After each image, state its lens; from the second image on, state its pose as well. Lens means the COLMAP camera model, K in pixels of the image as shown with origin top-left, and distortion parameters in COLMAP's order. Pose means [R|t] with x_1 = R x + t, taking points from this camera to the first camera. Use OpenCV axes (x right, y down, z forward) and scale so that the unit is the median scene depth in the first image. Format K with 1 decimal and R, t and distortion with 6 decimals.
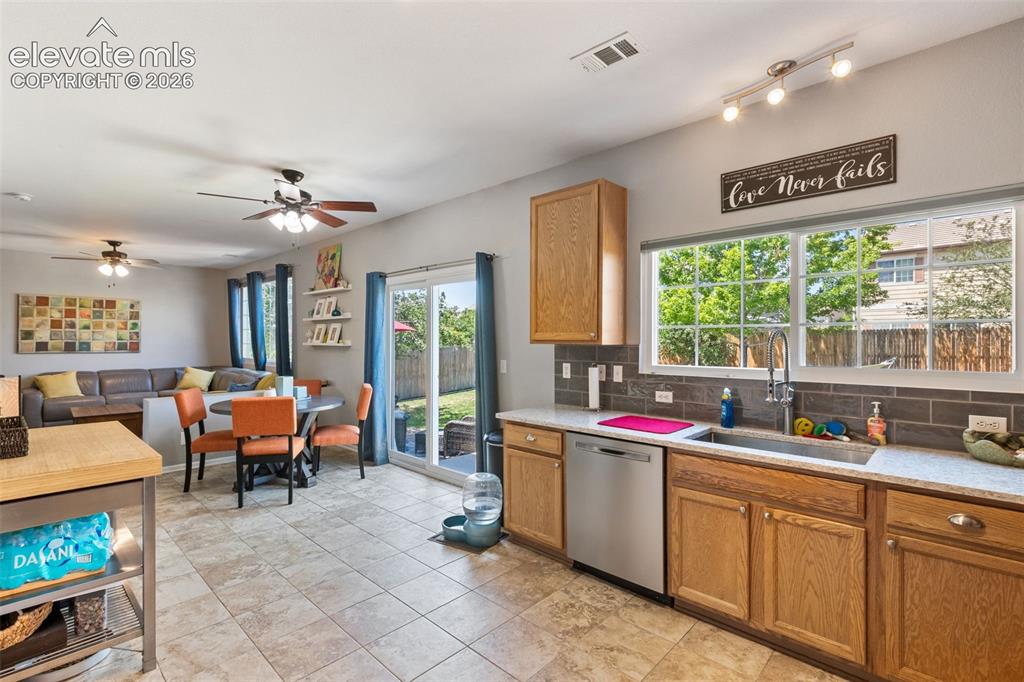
lens RADIAL K [[472.6, 0, 493.8], [0, 472.6, 340.5], [0, 0, 1]] dist [-0.002049, 0.000226]
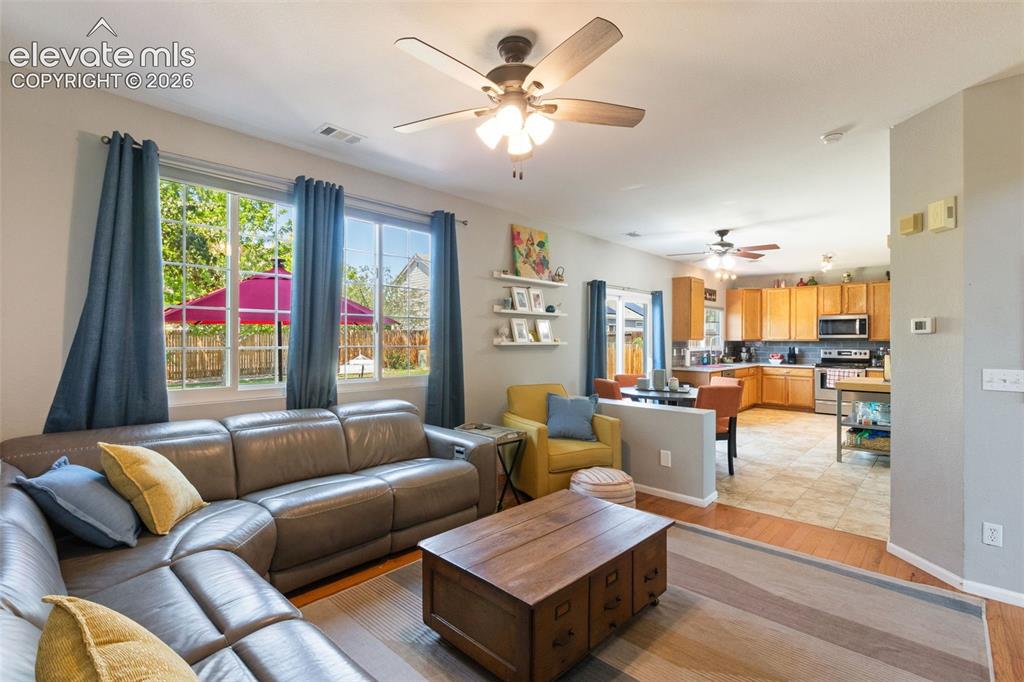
lens RADIAL K [[474.8, 0, 501.2], [0, 474.8, 344.7], [0, 0, 1]] dist [-0.003112, -0.000797]
pose [[-0.016867, -0.011977, 0.999786, -1.159081], [-0.000280, 0.999928, 0.011974, -0.000294], [-0.999858, -0.000077, -0.016870, 1.029720]]
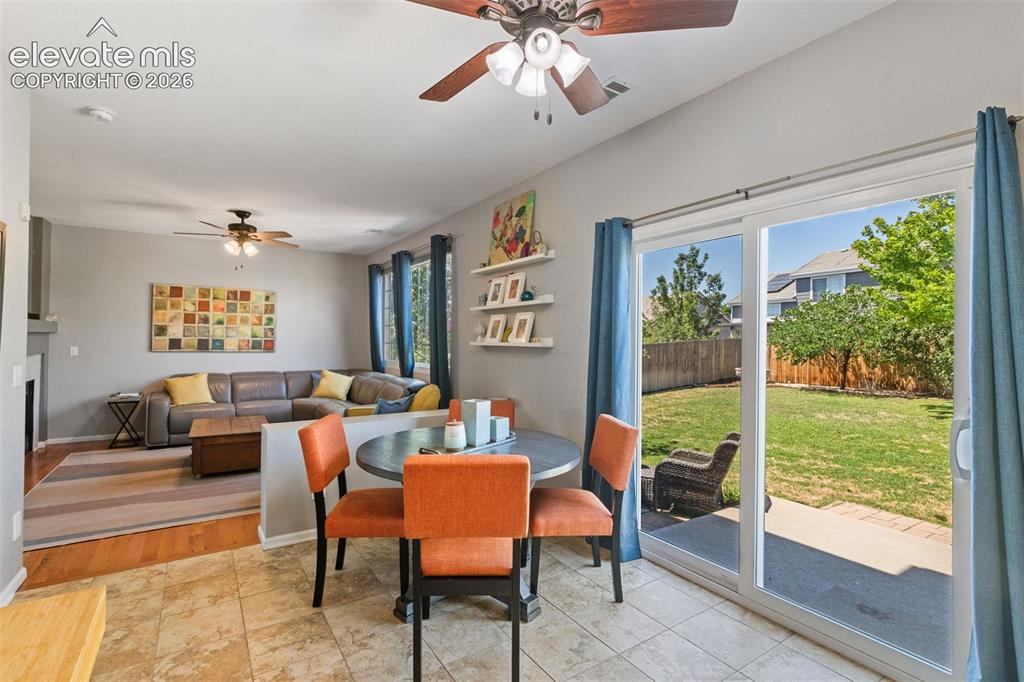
lens RADIAL K [[472.6, 0, 493.8], [0, 472.6, 340.5], [0, 0, 1]] dist [-0.002049, 0.000226]
pose [[0.972760, 0.007355, -0.231696, -0.212152], [-0.008380, 0.999959, -0.003439, 0.004960], [0.231661, 0.005287, 0.972782, 0.332837]]
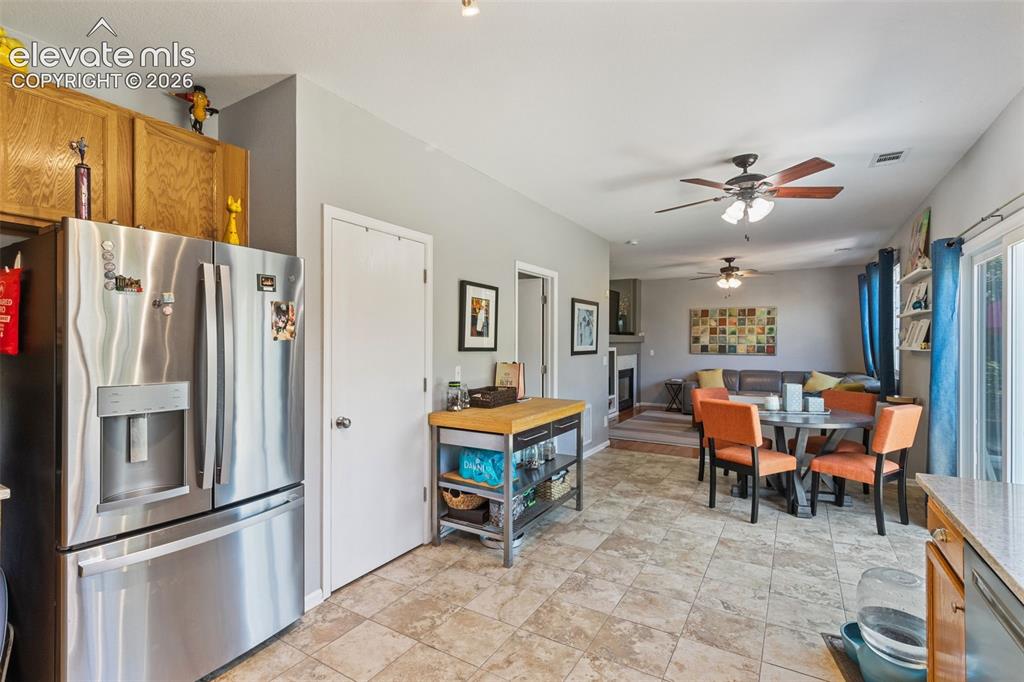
lens RADIAL K [[474.8, 0, 501.2], [0, 474.8, 344.7], [0, 0, 1]] dist [-0.003112, -0.000797]
pose [[0.218463, 0.000892, -0.975845, 0.212463], [-0.003272, 0.999995, 0.000182, 0.003839], [0.975840, 0.003154, 0.218465, 0.202259]]
